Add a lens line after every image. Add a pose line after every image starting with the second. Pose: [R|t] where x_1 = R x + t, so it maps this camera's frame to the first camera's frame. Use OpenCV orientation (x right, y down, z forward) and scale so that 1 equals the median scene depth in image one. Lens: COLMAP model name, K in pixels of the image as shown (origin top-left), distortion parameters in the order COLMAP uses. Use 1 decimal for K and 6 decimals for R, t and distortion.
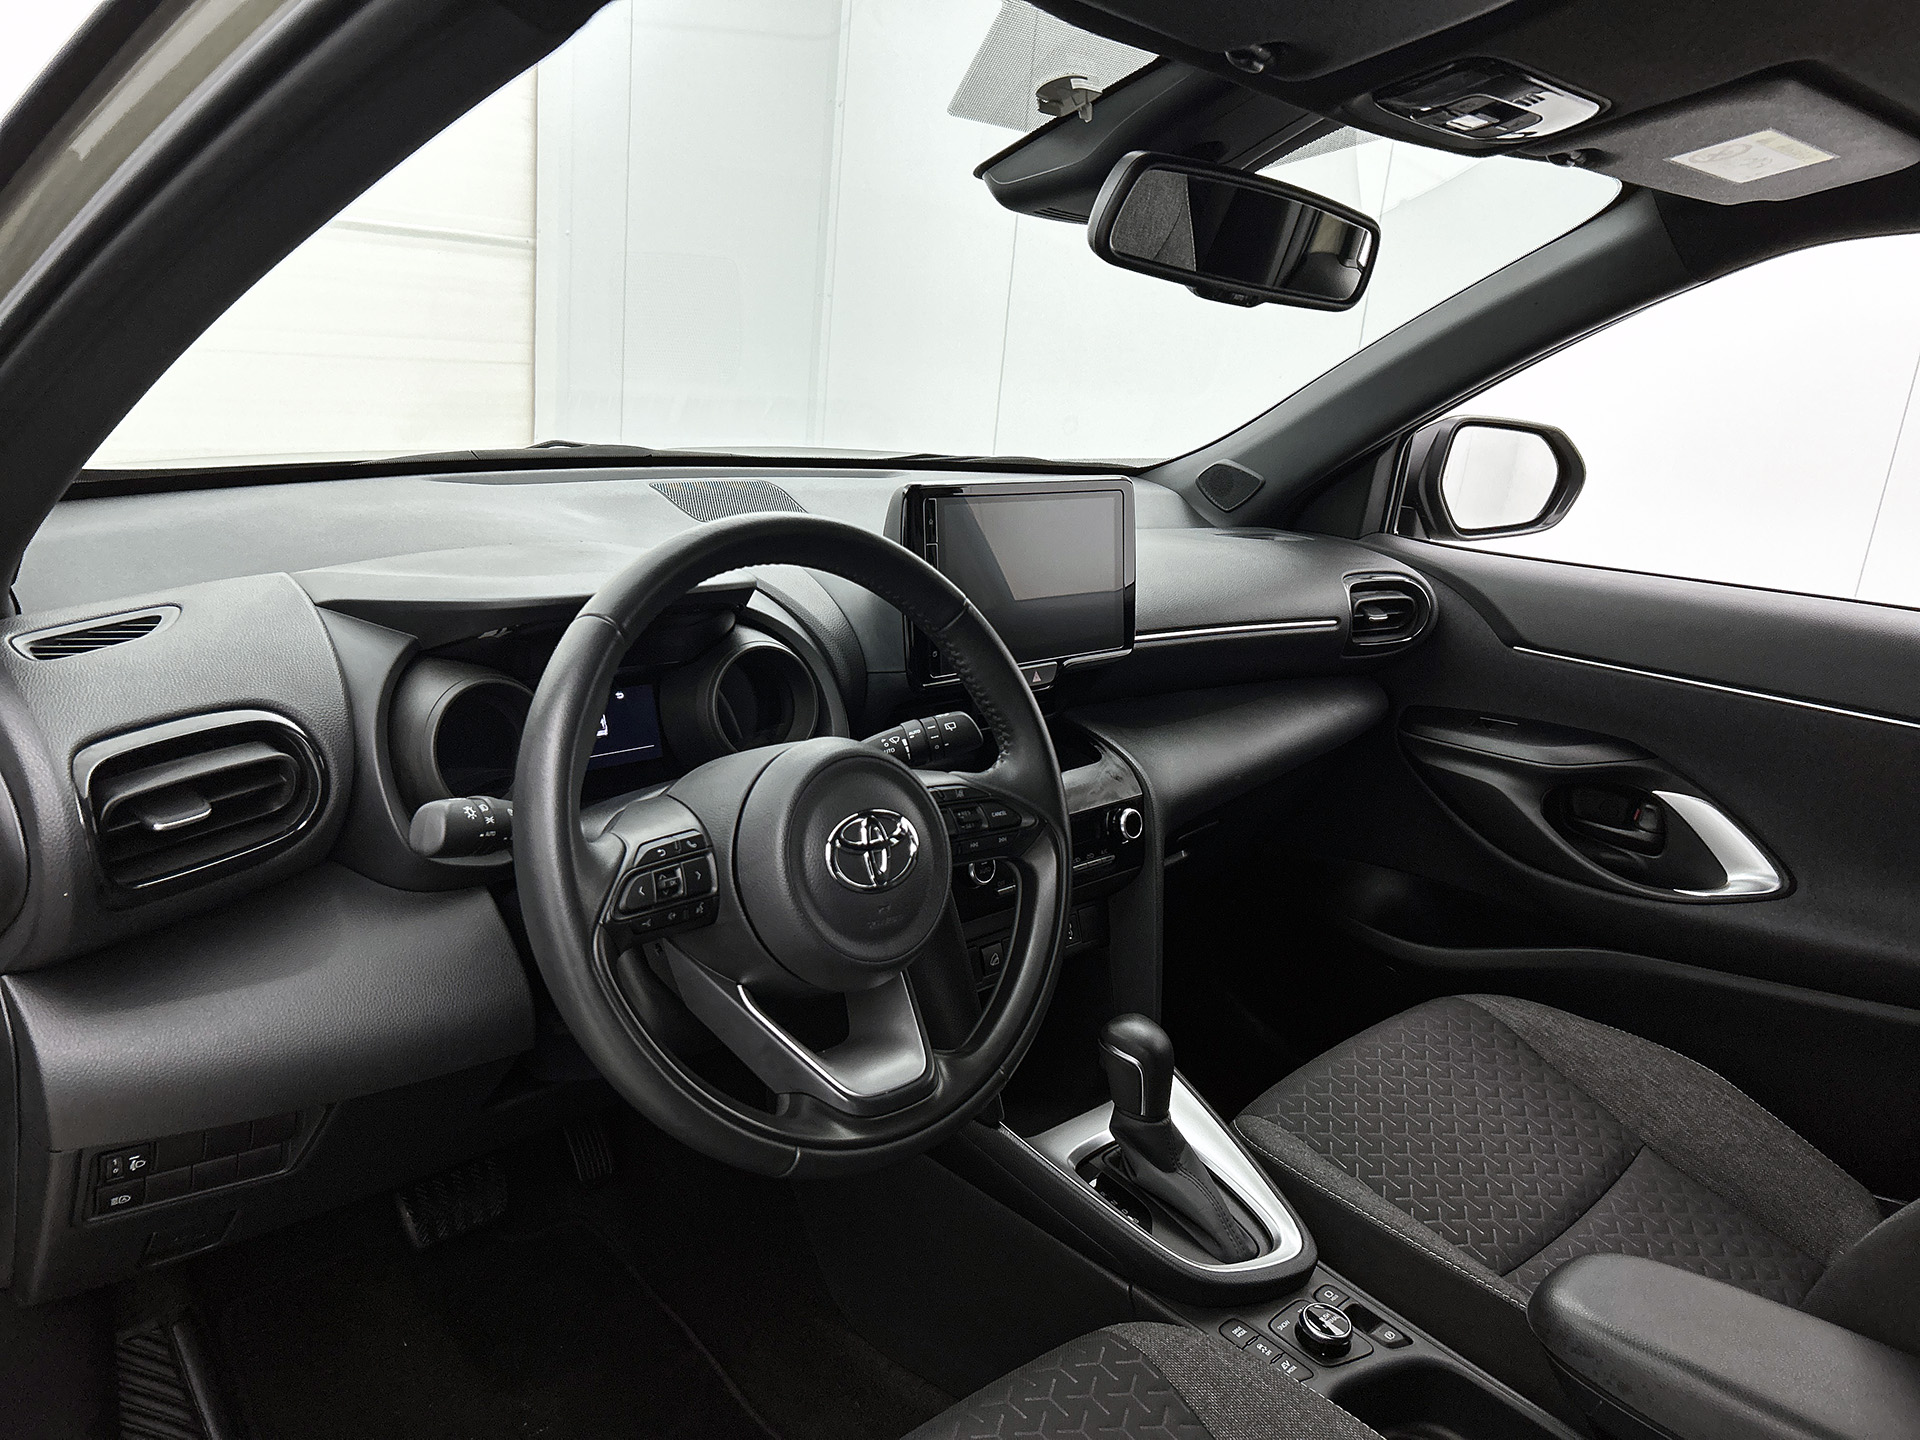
lens RADIAL K [[1438.9, 0, 963.0], [0, 1438.9, 721.5], [0, 0, 1]] dist [0.089326, -0.213322]
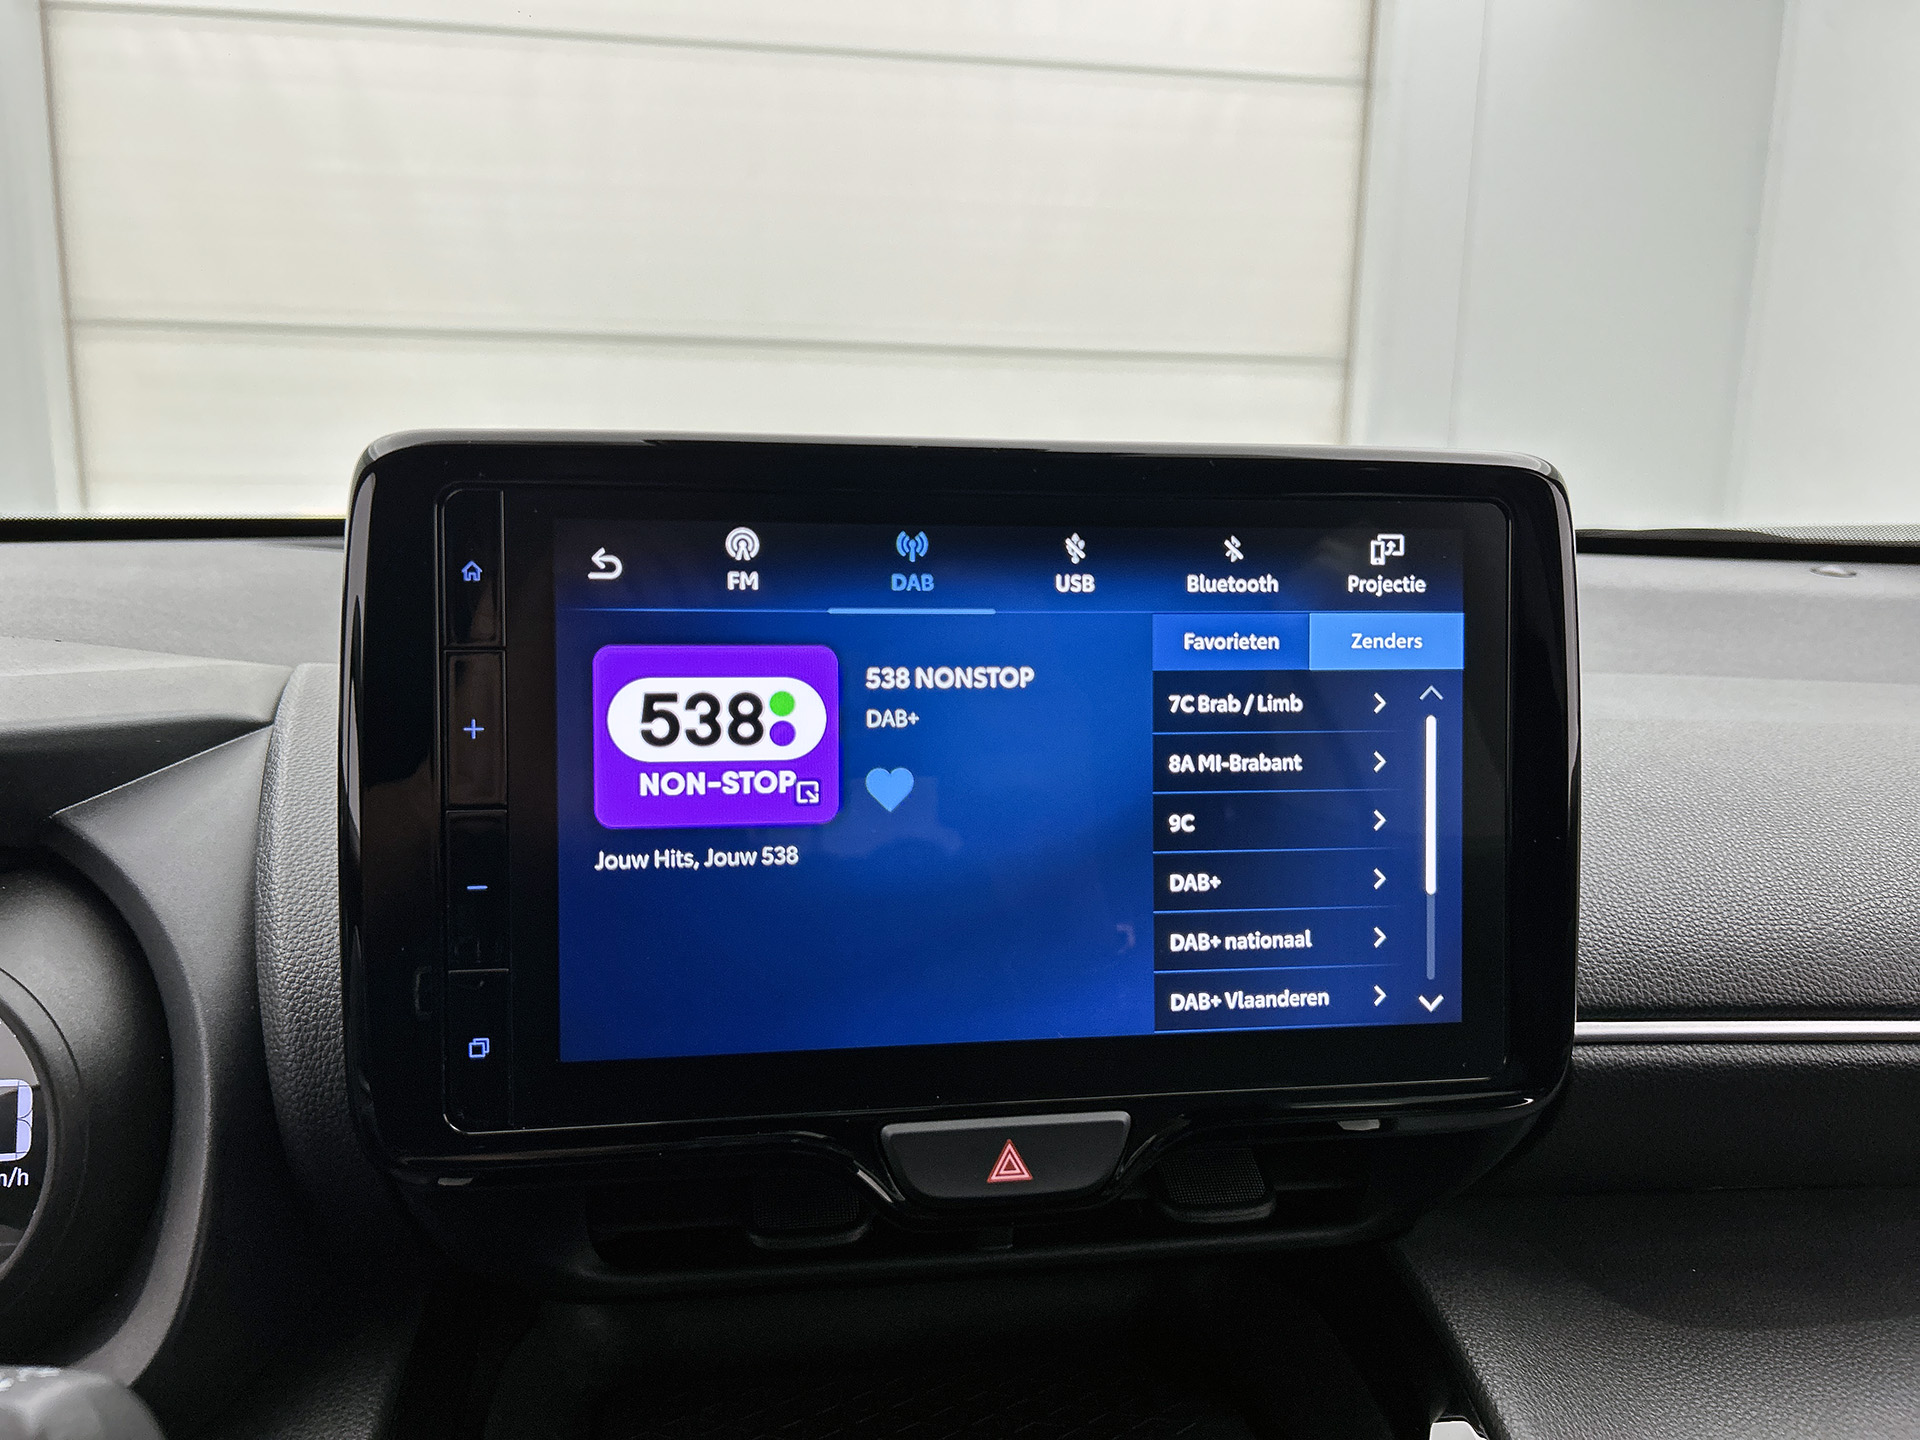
lens RADIAL K [[1486.8, 0, 960.0], [0, 1486.8, 720.0], [0, 0, 1]] dist [0.002063, -0.003892]
pose [[0.803023, 0.045372, -0.594218, 0.227213], [-0.113988, 0.990382, -0.078421, -0.100624], [0.584945, 0.130708, 0.800471, 0.853276]]
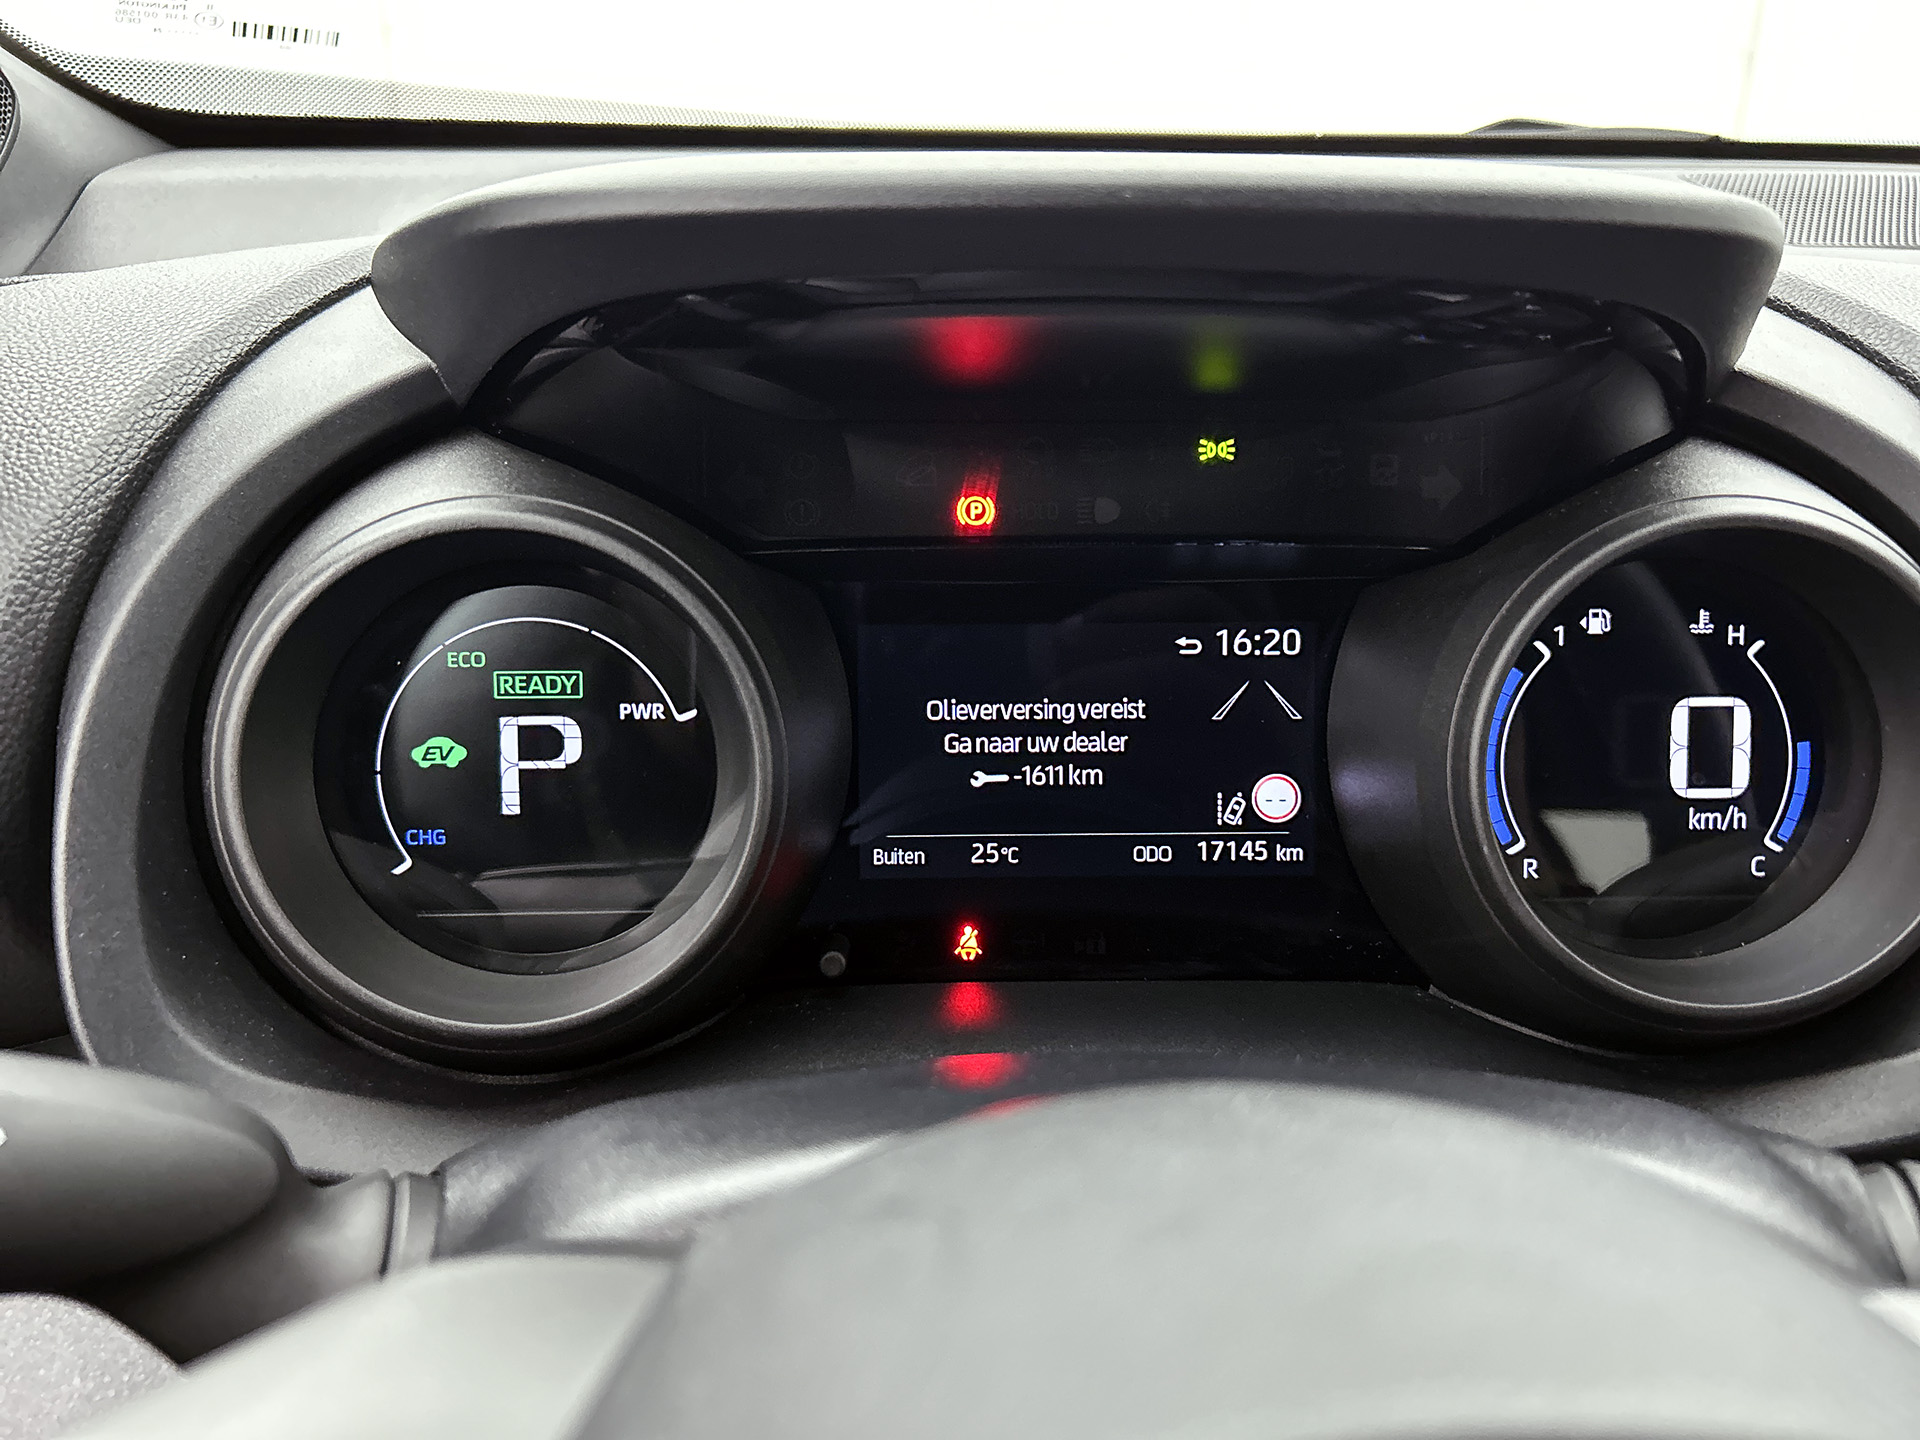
lens RADIAL K [[1438.9, 0, 963.0], [0, 1438.9, 721.5], [0, 0, 1]] dist [0.089326, -0.213322]
pose [[0.724776, 0.170432, -0.667572, -0.067358], [-0.137025, 0.985223, 0.102763, -0.025538], [0.675221, 0.016994, 0.737419, 0.722017]]
